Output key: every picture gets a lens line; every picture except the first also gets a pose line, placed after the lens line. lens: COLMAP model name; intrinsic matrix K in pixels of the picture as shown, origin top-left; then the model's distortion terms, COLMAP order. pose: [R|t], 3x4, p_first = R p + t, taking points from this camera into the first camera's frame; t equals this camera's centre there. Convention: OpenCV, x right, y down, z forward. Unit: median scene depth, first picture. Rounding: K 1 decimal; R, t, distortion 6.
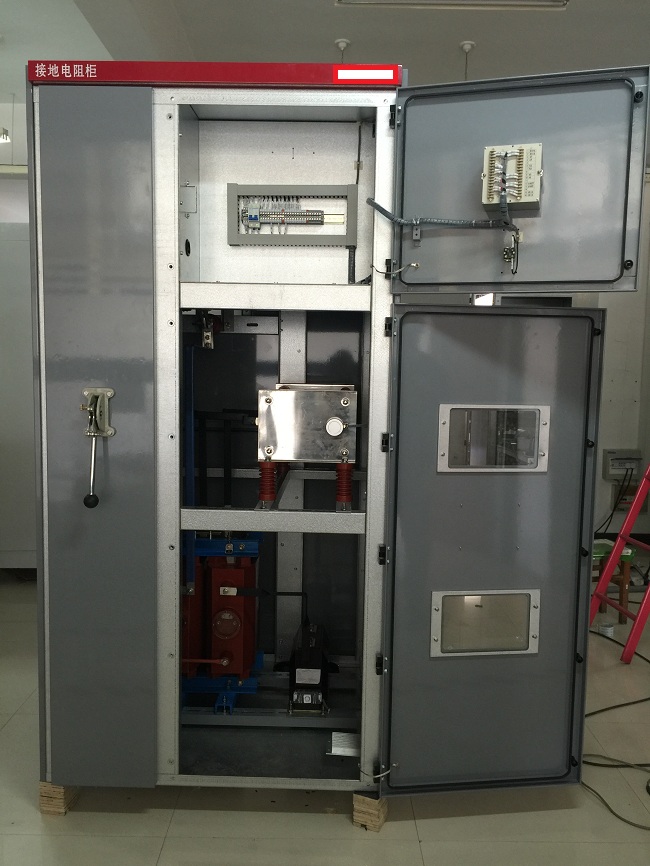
lens RADIAL K [[749.1, 0, 328.5], [0, 749.1, 431.8], [0, 0, 1]] dist [-0.002624, -0.027012]
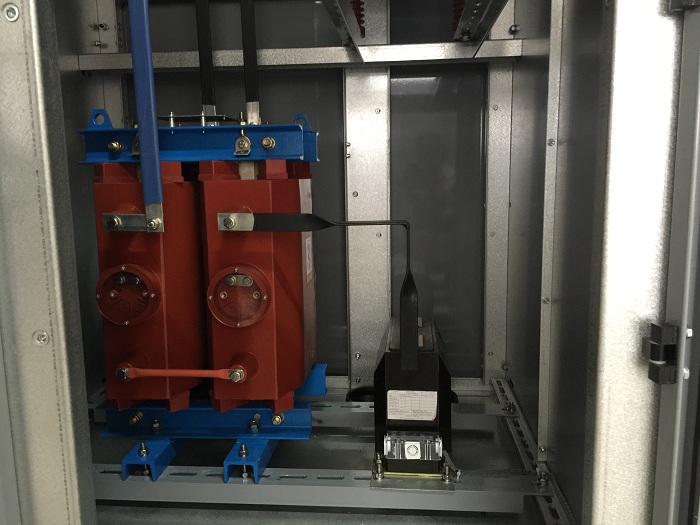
lens RADIAL K [[605.5, 0, 345.2], [0, 605.5, 260.1], [0, 0, 1]] dist [-0.002624, -0.027012]
pose [[0.995887, -0.026120, -0.086759, -0.034549], [0.030066, 0.998557, 0.044494, 0.213630], [0.085472, -0.046920, 0.995235, 0.608429]]
